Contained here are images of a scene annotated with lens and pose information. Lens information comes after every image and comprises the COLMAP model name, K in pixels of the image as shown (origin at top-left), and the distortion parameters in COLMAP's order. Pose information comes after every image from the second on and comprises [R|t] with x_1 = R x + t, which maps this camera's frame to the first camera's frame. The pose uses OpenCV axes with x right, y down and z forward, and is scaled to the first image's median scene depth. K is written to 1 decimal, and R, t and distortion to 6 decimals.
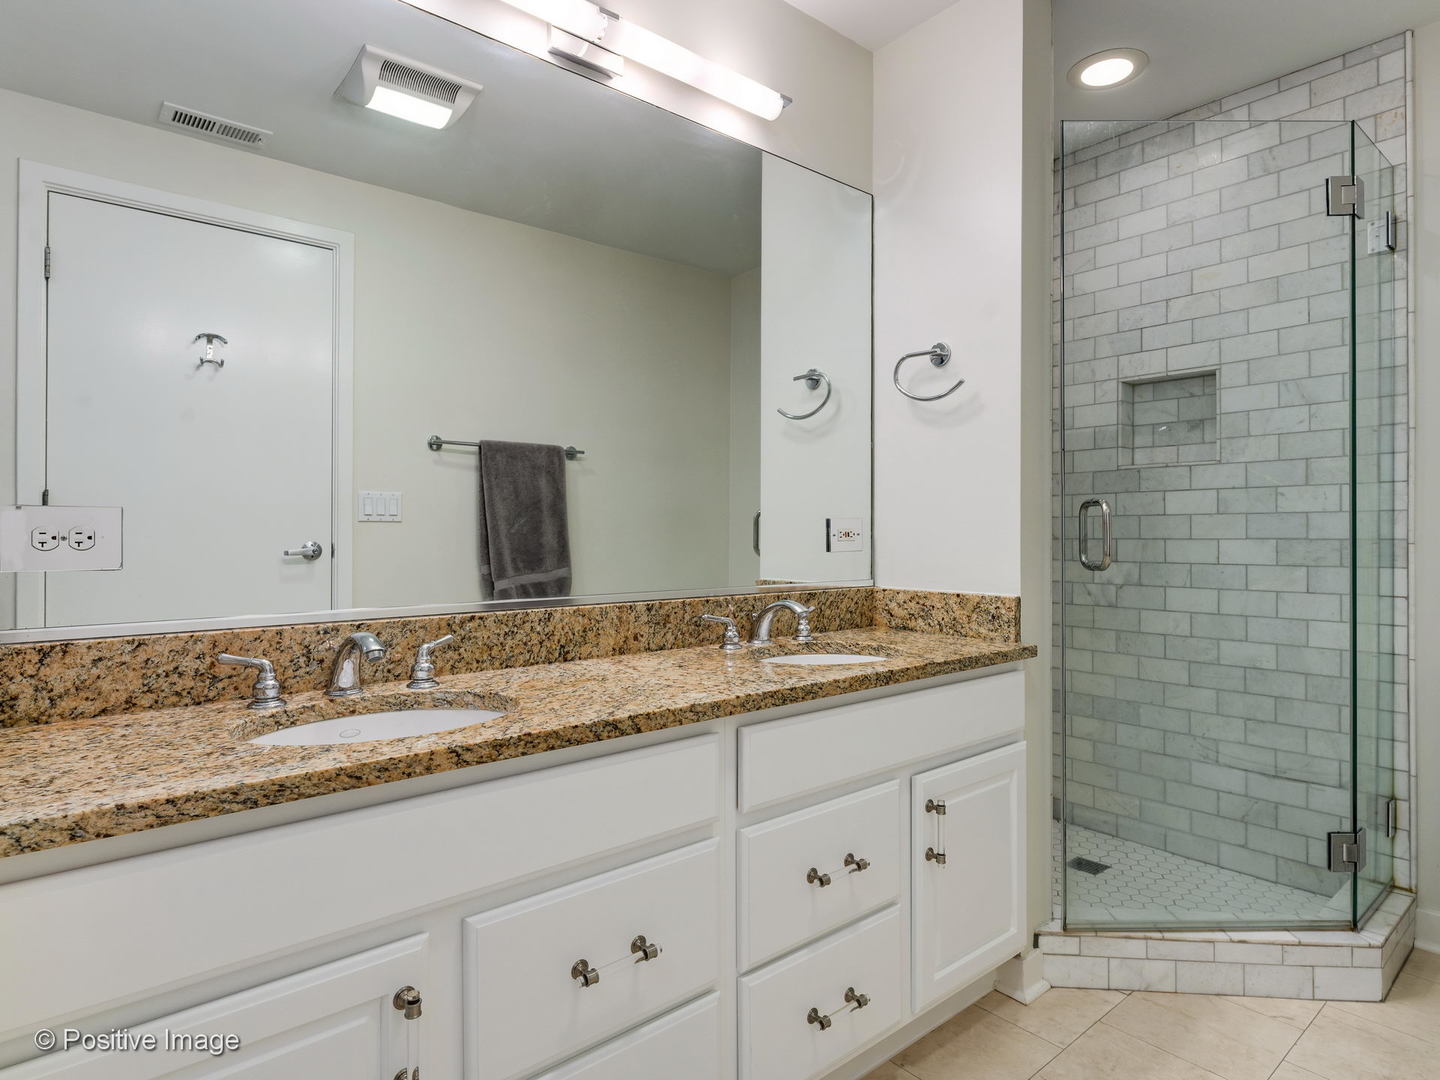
lens RADIAL K [[801.1, 0, 719.8], [0, 801.1, 536.1], [0, 0, 1]] dist [0.003857, -0.000922]
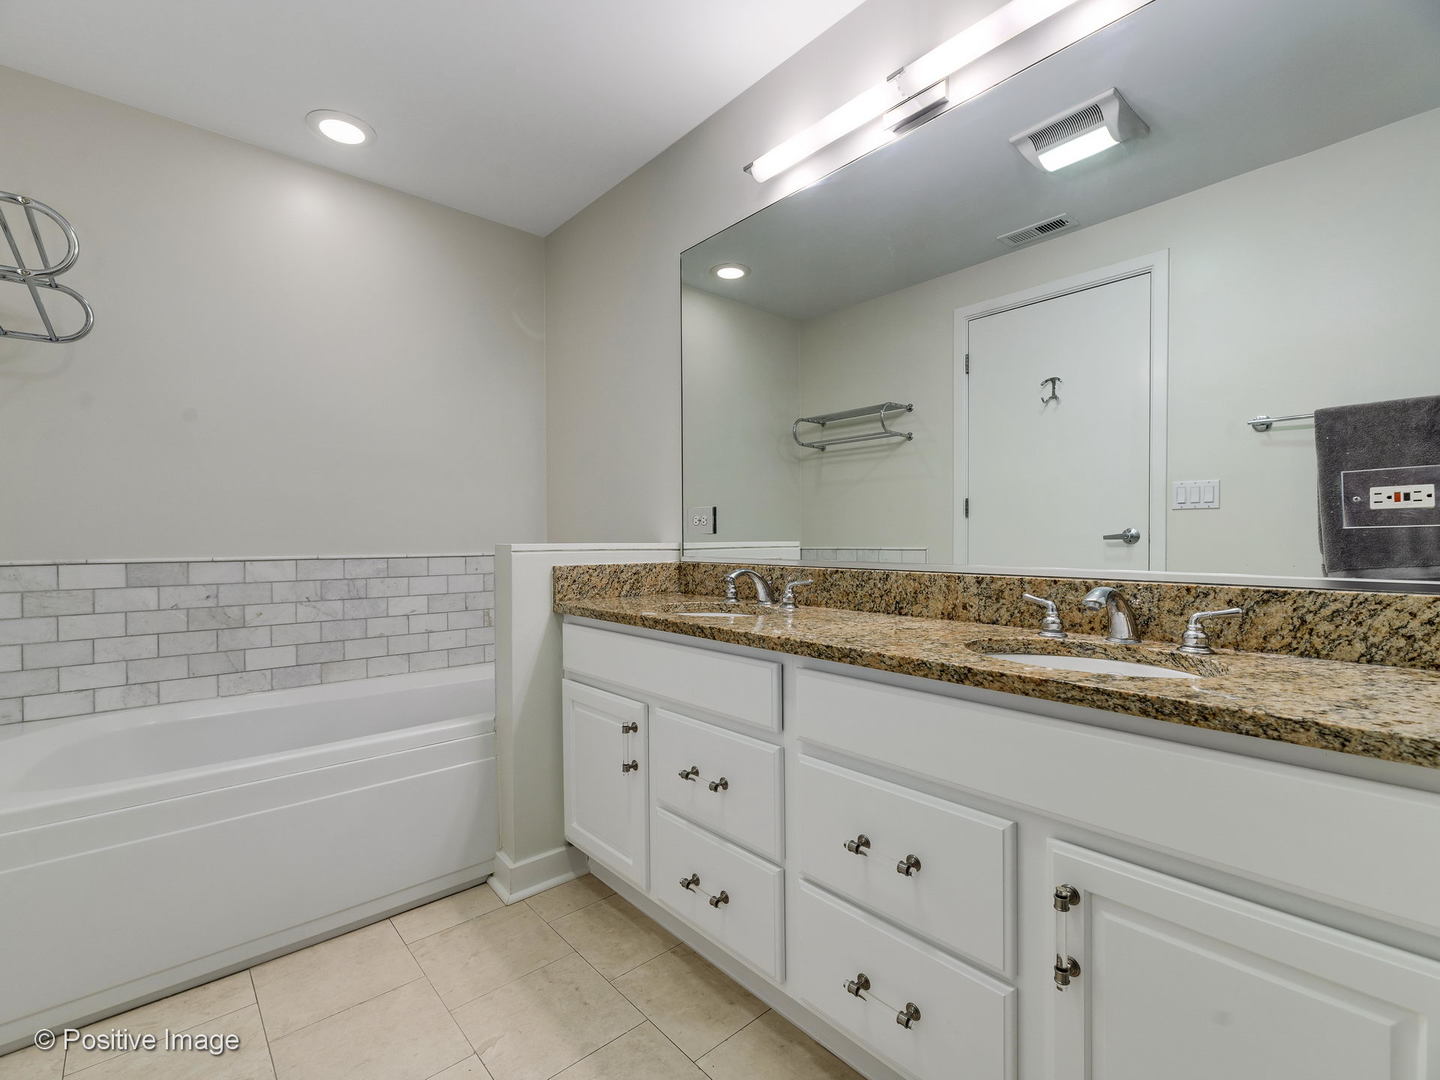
lens RADIAL K [[654.6, 0, 720.5], [0, 654.6, 539.0], [0, 0, 1]] dist [-0.003408, -0.000638]
pose [[0.021660, 0.002821, -0.999761, 0.804520], [-0.001214, 0.999995, 0.002796, 0.036492], [0.999765, 0.001153, 0.021664, 0.696300]]
